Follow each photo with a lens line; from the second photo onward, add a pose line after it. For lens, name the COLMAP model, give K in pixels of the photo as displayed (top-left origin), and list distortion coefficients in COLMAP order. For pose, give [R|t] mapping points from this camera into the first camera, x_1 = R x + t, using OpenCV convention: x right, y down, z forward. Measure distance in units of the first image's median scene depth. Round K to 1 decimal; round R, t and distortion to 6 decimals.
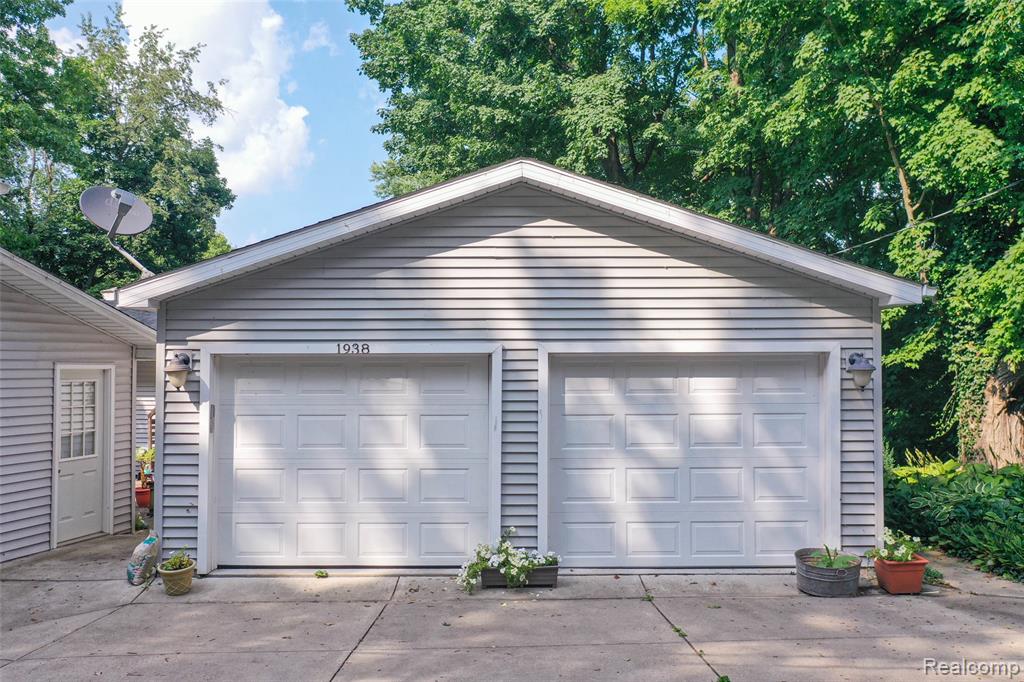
lens RADIAL K [[816.7, 0, 507.4], [0, 816.7, 346.7], [0, 0, 1]] dist [0.003069, 0.008065]
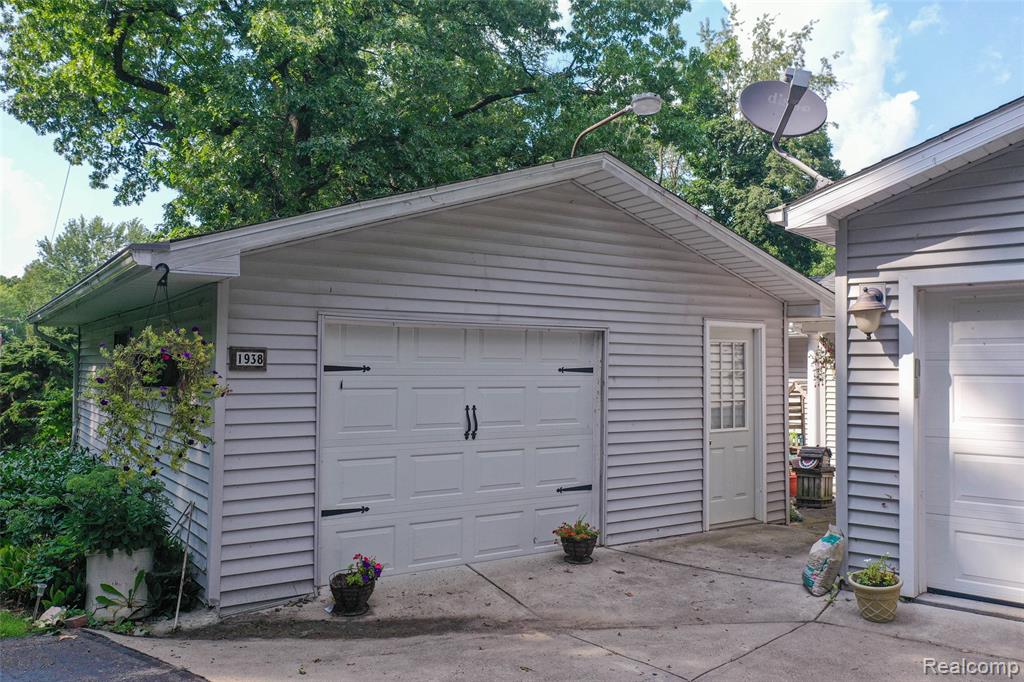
lens RADIAL K [[802.5, 0, 510.8], [0, 802.5, 346.9], [0, 0, 1]] dist [0.000876, -0.012025]
pose [[0.760517, -0.011922, -0.649208, -0.175552], [0.010964, 0.999925, -0.005519, 0.059983], [0.649225, -0.002920, 0.760591, 0.242780]]
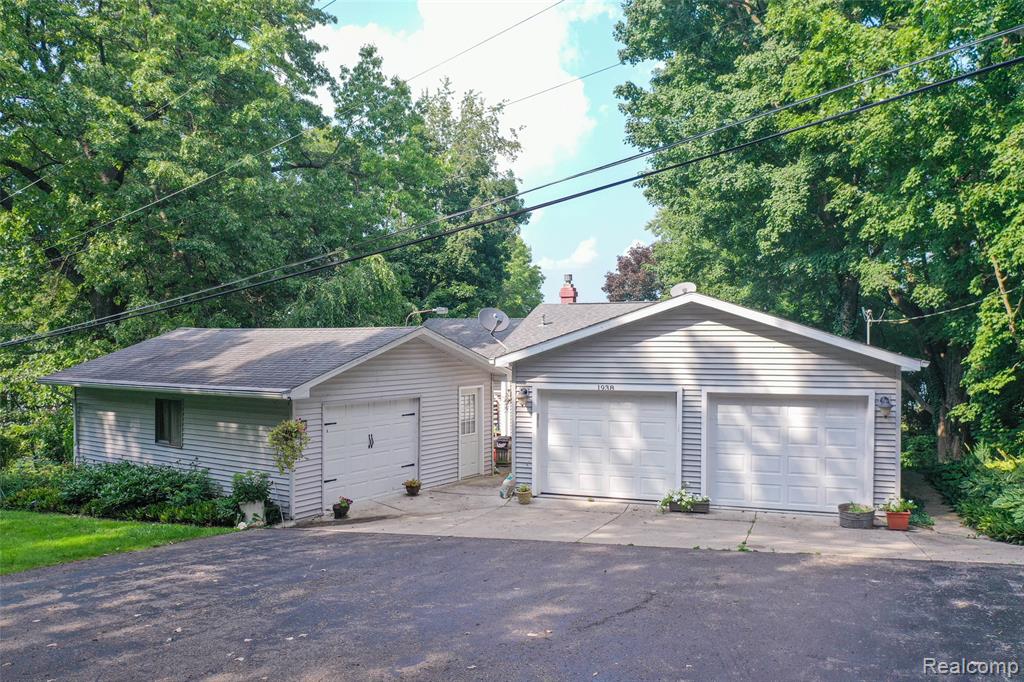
lens RADIAL K [[816.7, 0, 507.4], [0, 816.7, 346.7], [0, 0, 1]] dist [0.003069, 0.008065]
pose [[0.941837, 0.004454, -0.336041, 0.244787], [0.009573, 0.999151, 0.040073, -0.174024], [0.335934, -0.040959, 0.940995, -0.912304]]
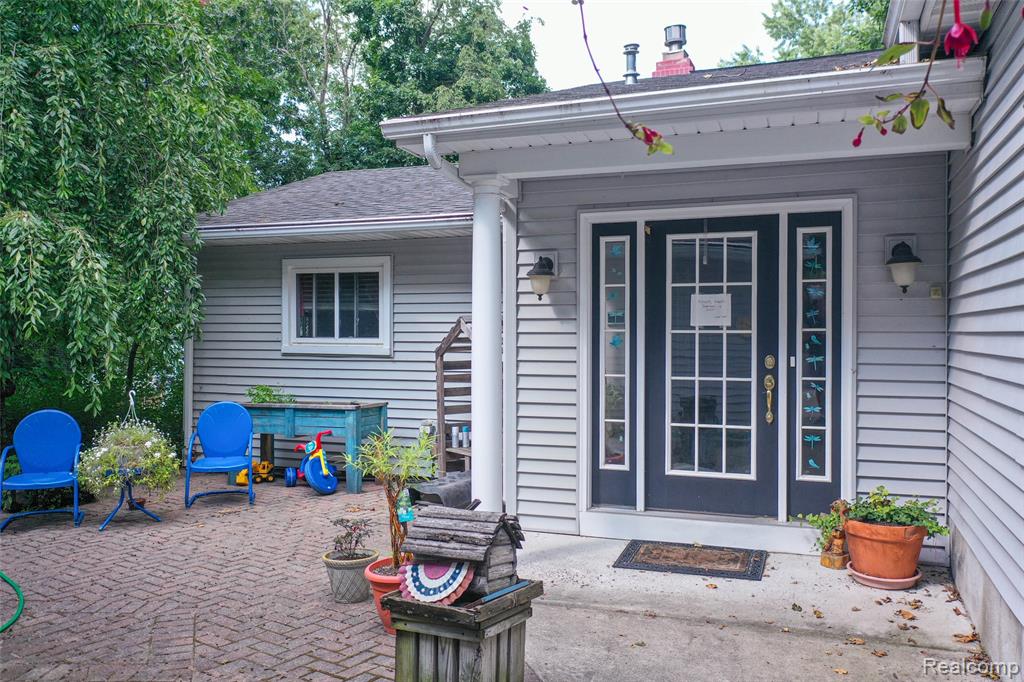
lens RADIAL K [[816.7, 0, 507.4], [0, 816.7, 346.7], [0, 0, 1]] dist [0.003069, 0.008065]
pose [[0.934664, 0.000888, -0.355531, -0.506466], [0.012351, 0.999312, 0.034964, 0.138862], [0.355317, -0.037070, 0.934010, 1.237700]]
